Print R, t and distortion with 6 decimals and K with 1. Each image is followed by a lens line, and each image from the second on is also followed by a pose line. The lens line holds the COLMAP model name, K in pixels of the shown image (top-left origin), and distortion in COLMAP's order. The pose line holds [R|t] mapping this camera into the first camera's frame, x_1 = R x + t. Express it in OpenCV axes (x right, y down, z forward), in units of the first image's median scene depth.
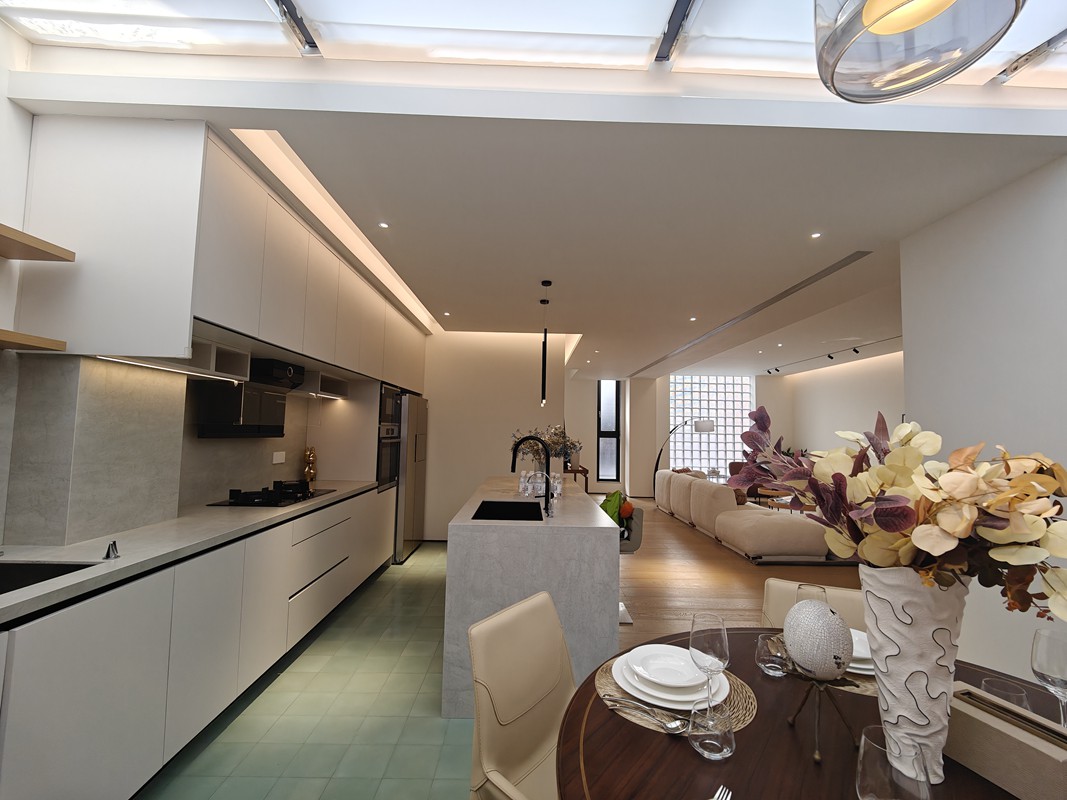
lens RADIAL K [[463.8, 0, 536.2], [0, 463.8, 397.8], [0, 0, 1]] dist [-0.005177, -0.000383]
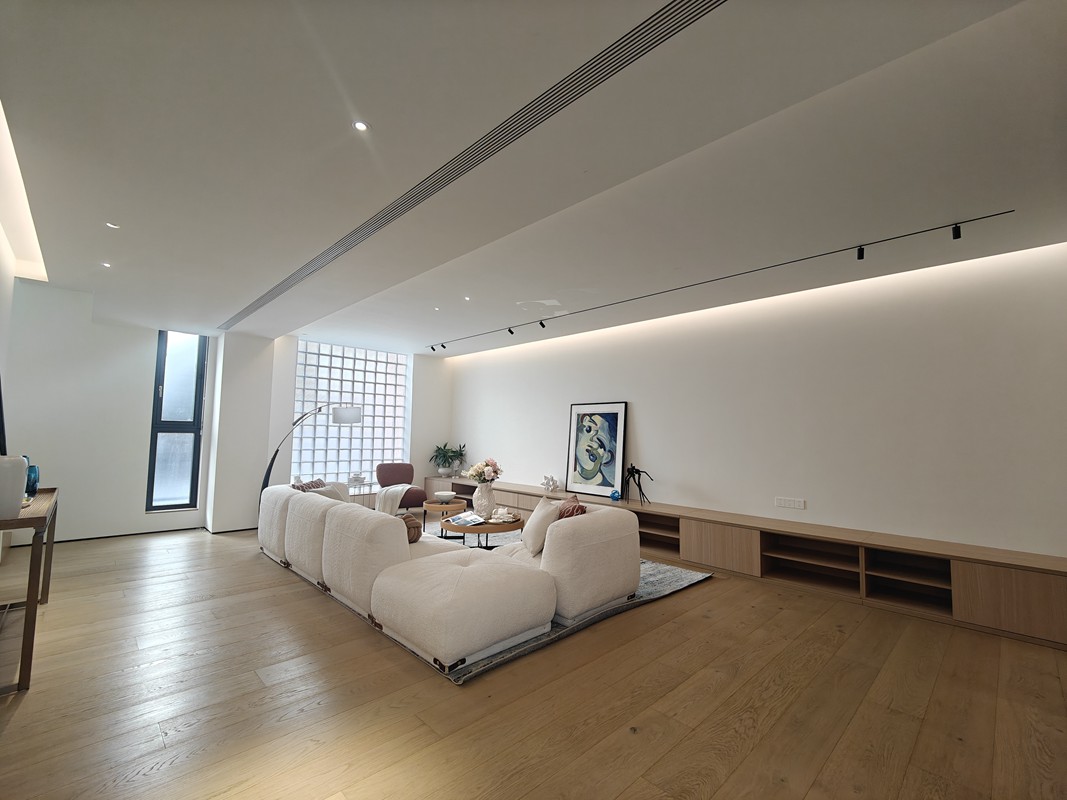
lens RADIAL K [[463.8, 0, 536.3], [0, 463.8, 398.0], [0, 0, 1]] dist [-0.005177, -0.000383]
pose [[0.728865, 0.044303, 0.683223, 0.085893], [-0.051592, 0.998621, -0.009716, 0.025657], [-0.682711, -0.028167, 0.730145, 0.275815]]
